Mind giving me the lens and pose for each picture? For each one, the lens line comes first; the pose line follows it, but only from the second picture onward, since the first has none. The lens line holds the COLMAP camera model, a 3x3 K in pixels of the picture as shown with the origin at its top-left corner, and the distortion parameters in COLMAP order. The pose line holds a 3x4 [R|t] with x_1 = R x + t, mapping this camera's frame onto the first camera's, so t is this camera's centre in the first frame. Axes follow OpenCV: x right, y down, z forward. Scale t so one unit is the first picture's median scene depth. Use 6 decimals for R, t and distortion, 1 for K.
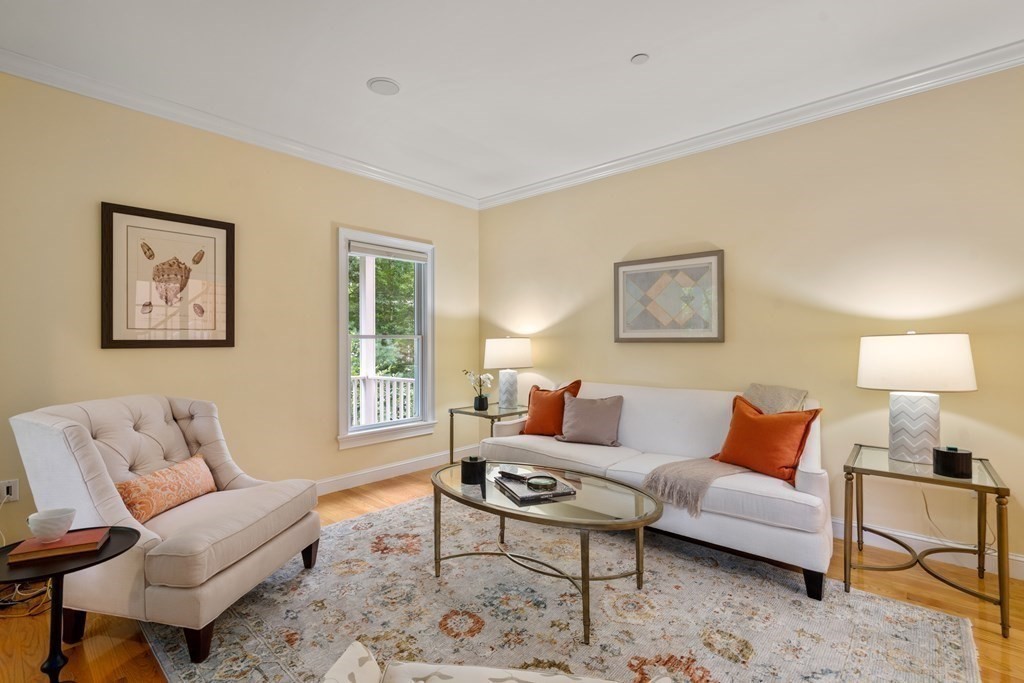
lens RADIAL K [[473.6, 0, 512.9], [0, 473.6, 338.5], [0, 0, 1]] dist [-0.004719, 0.004139]
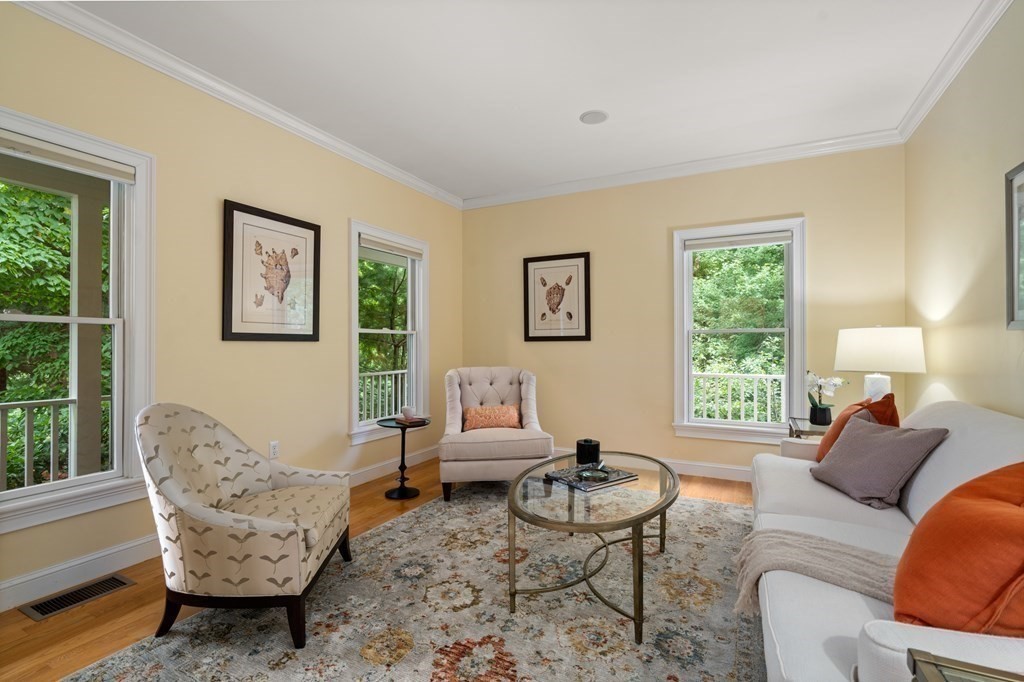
lens RADIAL K [[473.6, 0, 513.1], [0, 473.6, 343.5], [0, 0, 1]] dist [-0.004719, 0.004139]
pose [[0.247261, -0.001468, -0.968948, 0.744807], [0.007446, 0.999972, 0.000385, 0.025686], [0.968920, -0.007310, 0.247265, 0.465786]]
